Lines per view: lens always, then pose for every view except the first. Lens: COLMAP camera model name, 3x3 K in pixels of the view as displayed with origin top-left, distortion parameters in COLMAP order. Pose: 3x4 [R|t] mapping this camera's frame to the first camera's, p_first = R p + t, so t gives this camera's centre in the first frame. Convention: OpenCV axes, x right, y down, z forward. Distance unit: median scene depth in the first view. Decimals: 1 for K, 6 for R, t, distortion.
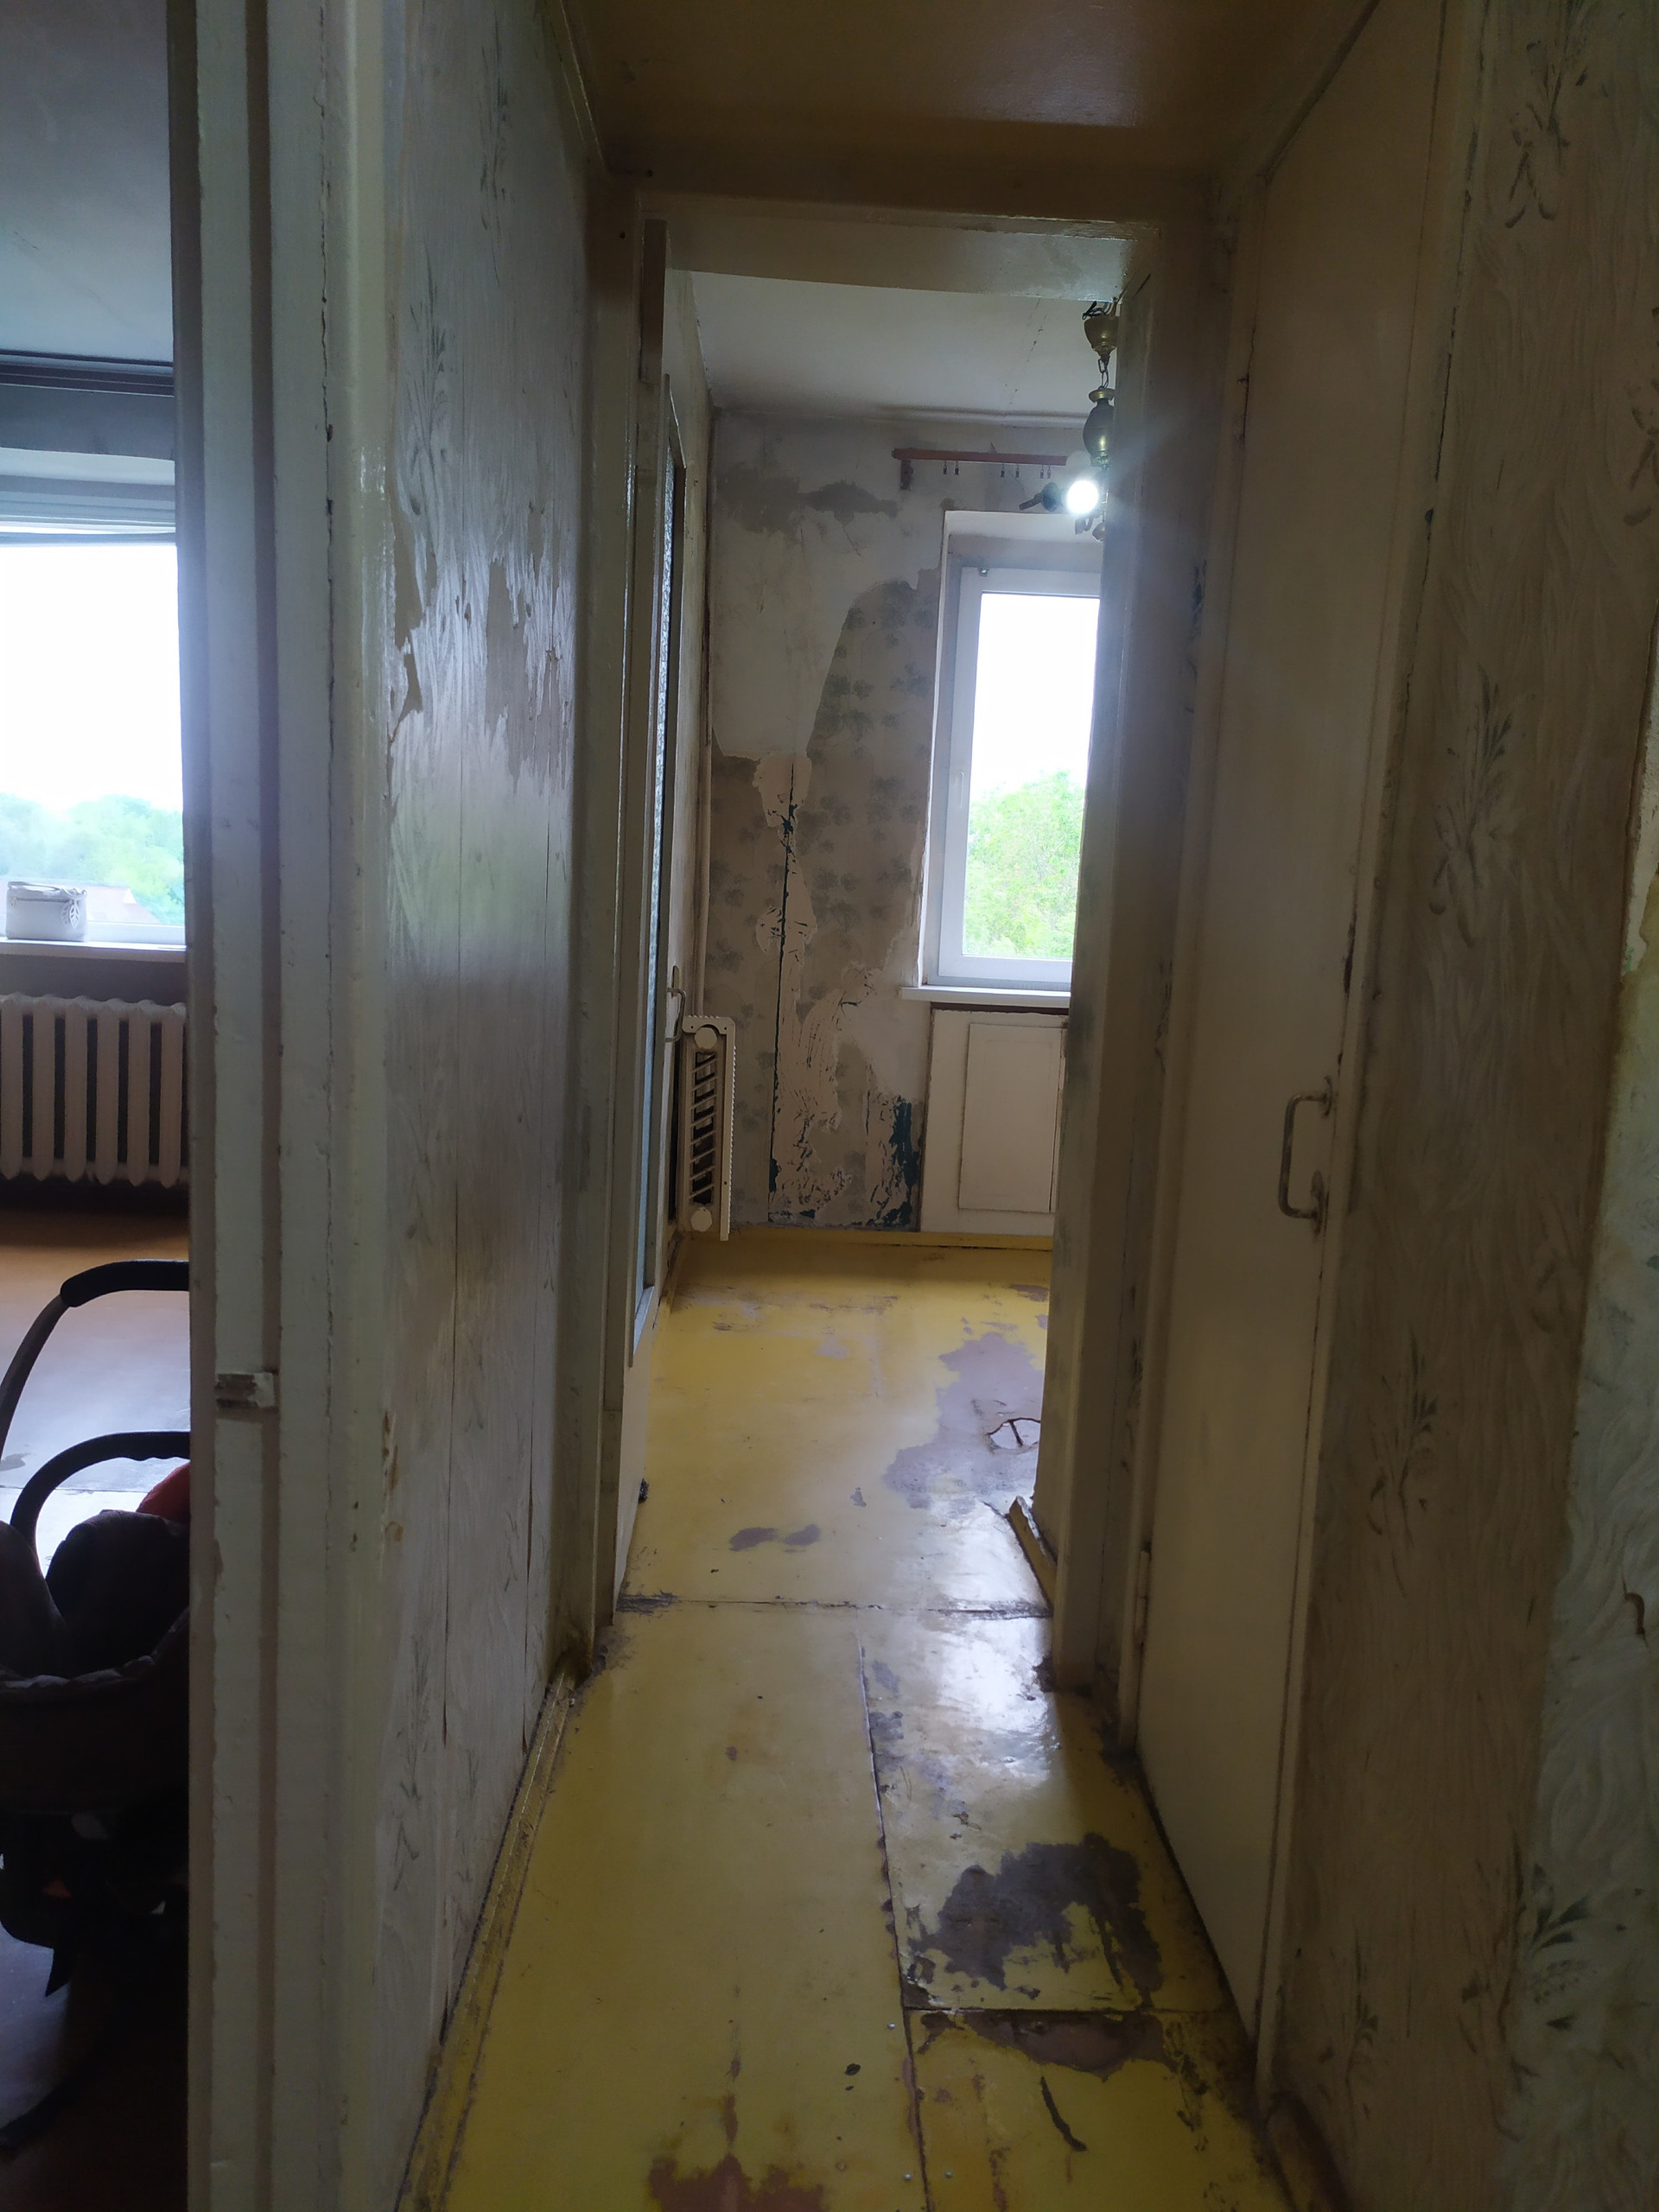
lens RADIAL K [[1672.0, 0, 829.5], [0, 1672.0, 1106.0], [0, 0, 1]] dist [0.071666, -0.089350]
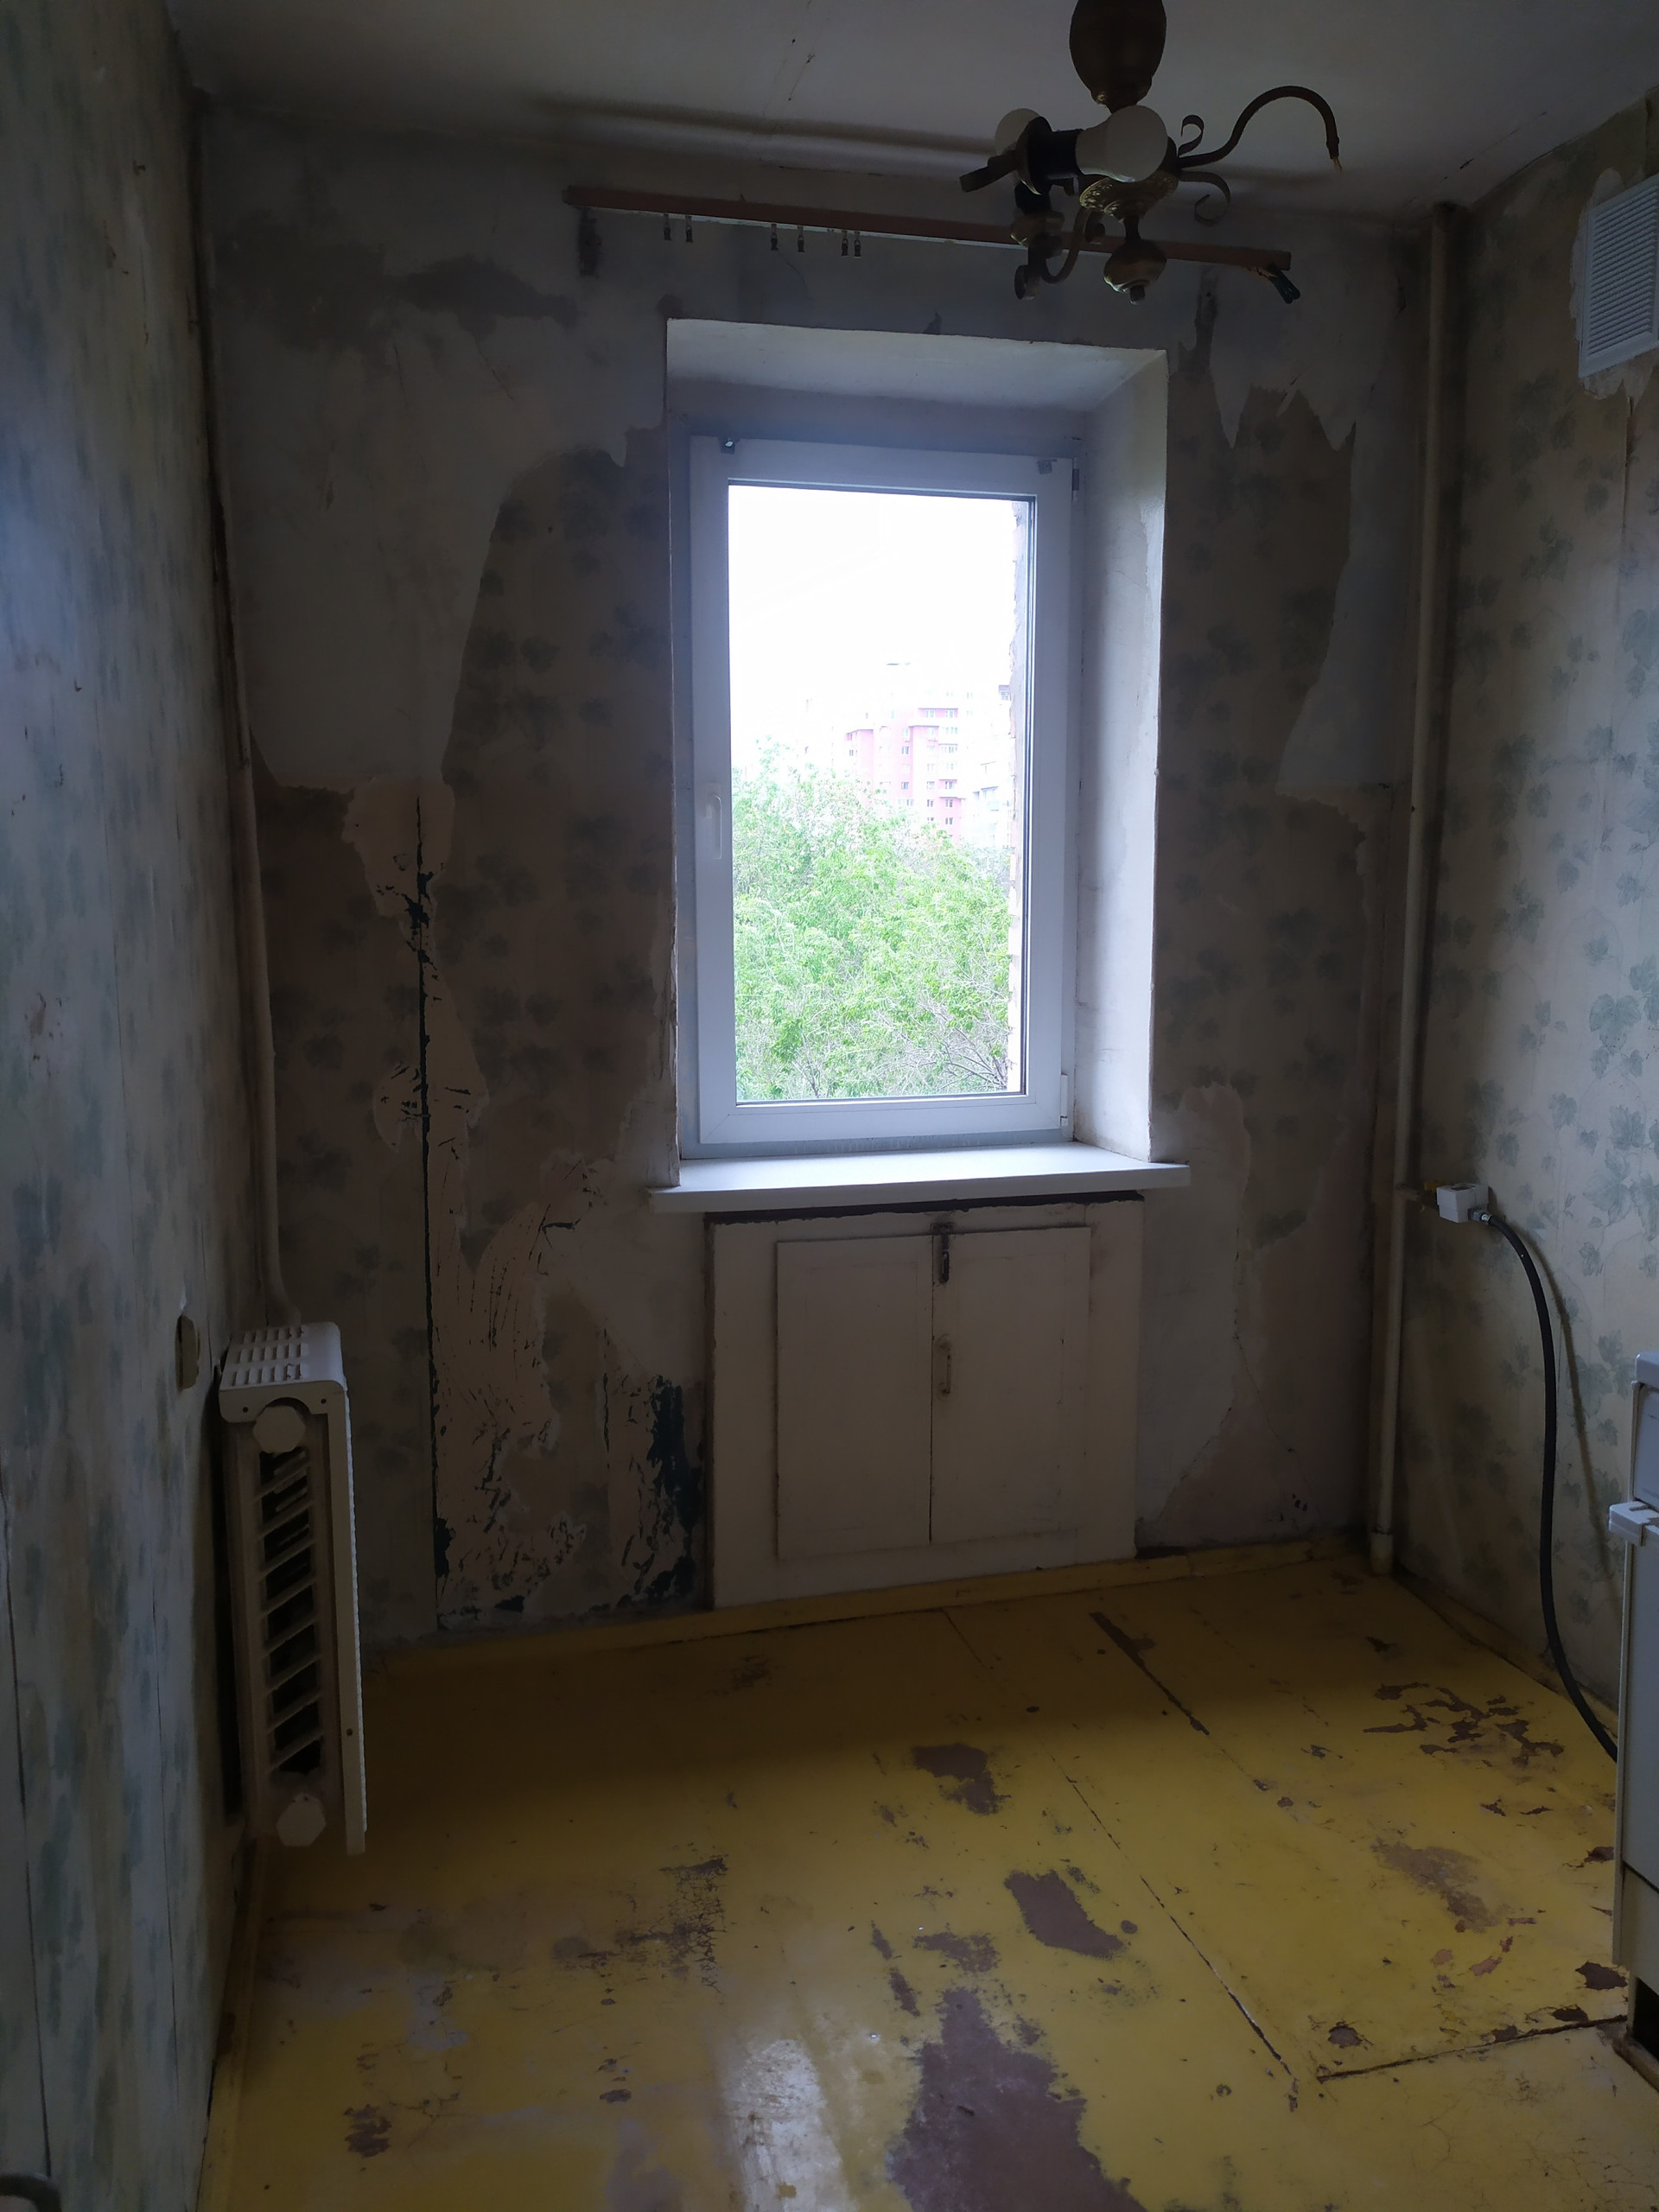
lens RADIAL K [[1647.2, 0, 819.5], [0, 1647.2, 1118.9], [0, 0, 1]] dist [0.065180, -0.060885]
pose [[0.973685, -0.080950, 0.213038, -0.017726], [0.077068, 0.996674, 0.026477, -0.105122], [-0.214472, -0.009362, 0.976685, 0.453400]]
